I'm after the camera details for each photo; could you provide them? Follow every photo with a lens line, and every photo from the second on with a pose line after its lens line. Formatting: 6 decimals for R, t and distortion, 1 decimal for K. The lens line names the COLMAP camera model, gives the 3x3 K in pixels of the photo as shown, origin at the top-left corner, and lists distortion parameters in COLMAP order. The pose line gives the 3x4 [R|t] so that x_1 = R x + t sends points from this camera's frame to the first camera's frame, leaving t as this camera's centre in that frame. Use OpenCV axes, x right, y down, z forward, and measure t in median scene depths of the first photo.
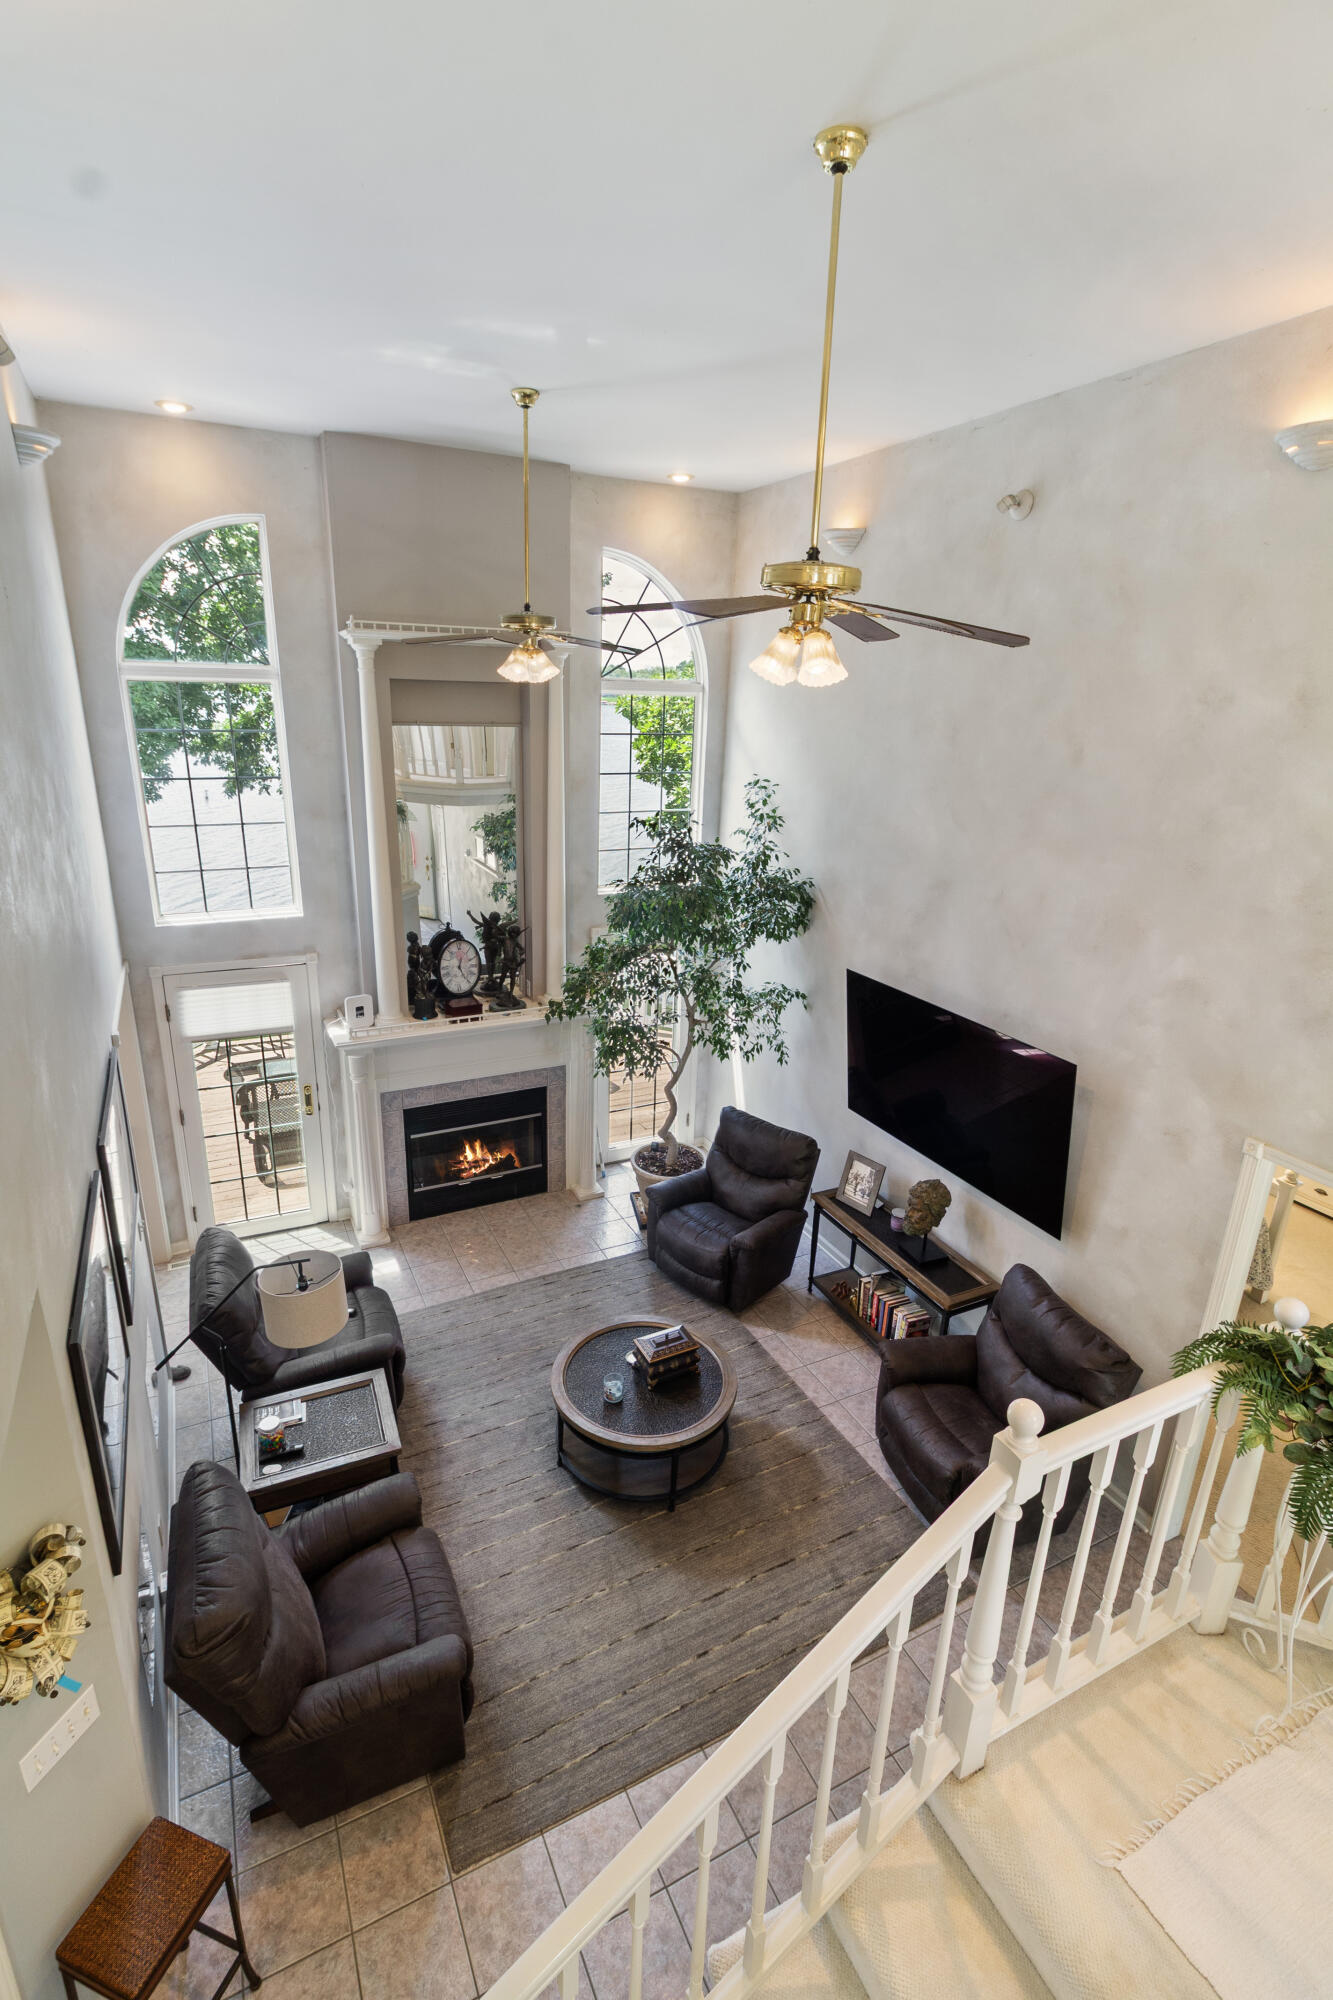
lens RADIAL K [[952.8, 0, 658.6], [0, 952.8, 1001.0], [0, 0, 1]] dist [0.001035, 0.001022]
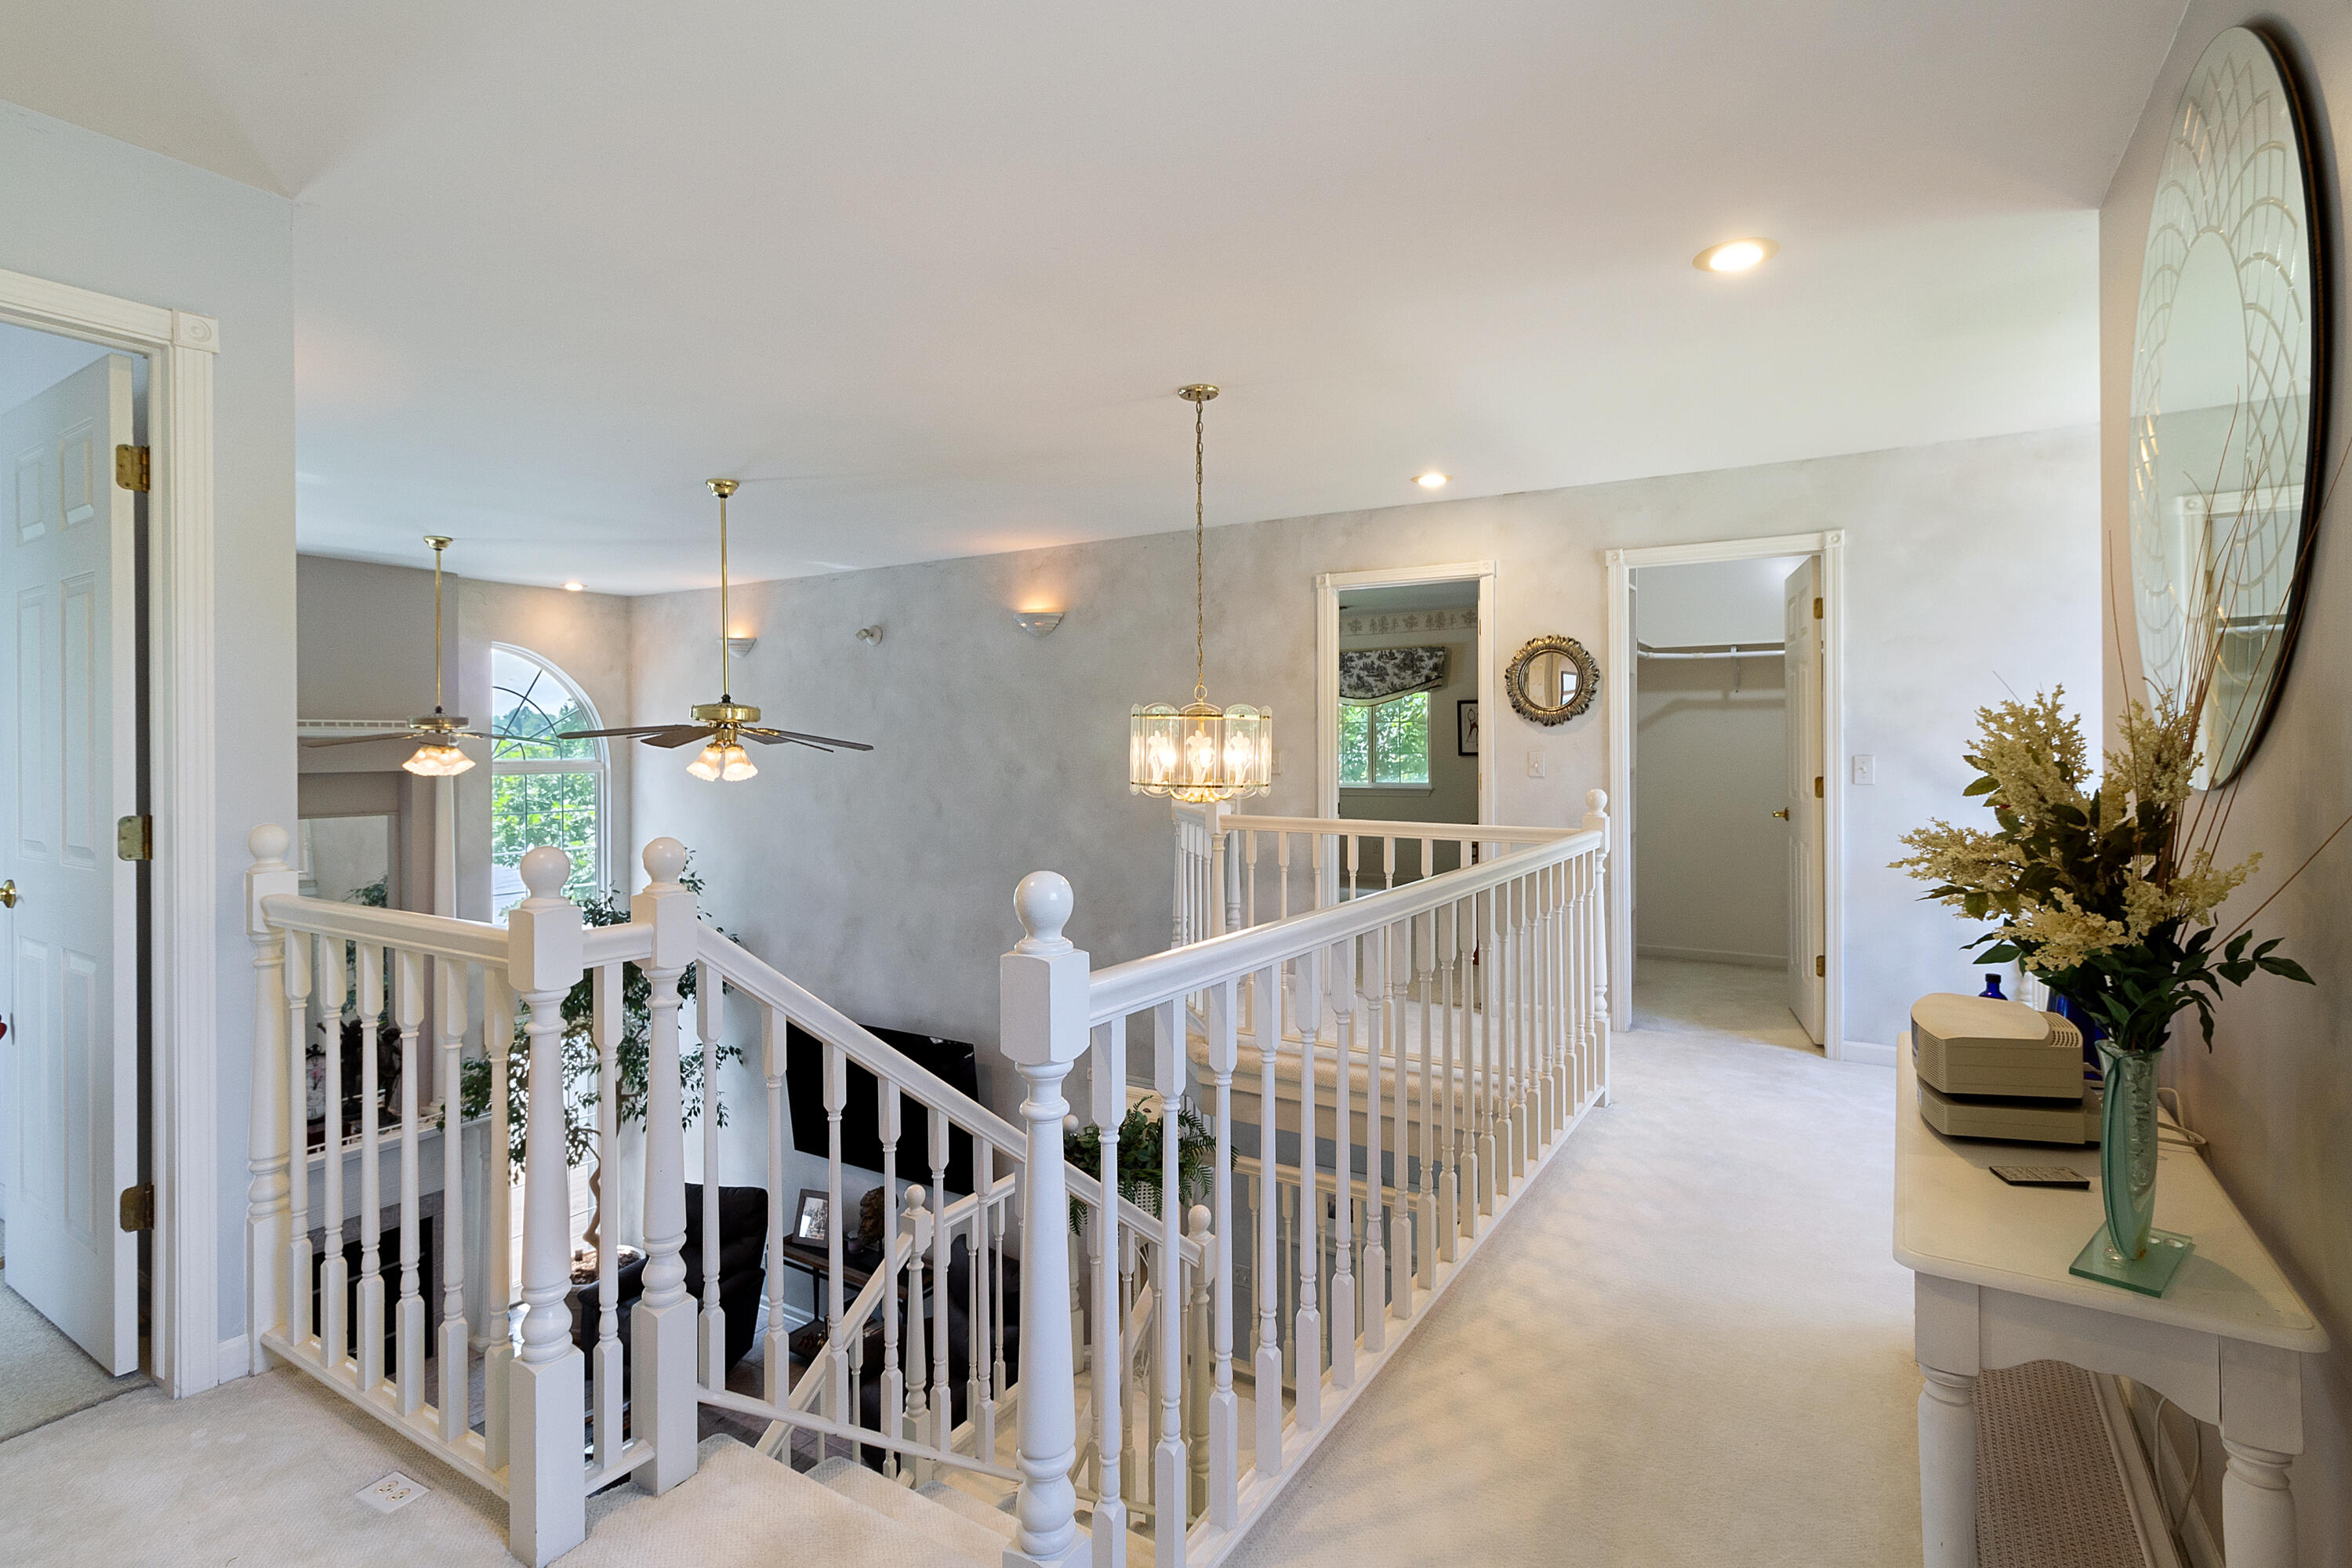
lens RADIAL K [[1120.5, 0, 1160.2], [0, 1120.5, 765.6], [0, 0, 1]] dist [0.001035, 0.001022]
pose [[0.856608, -0.042959, 0.514176, -0.099671], [0.189167, 0.953286, -0.235502, 0.110656], [-0.480040, 0.298998, 0.824720, -0.459216]]
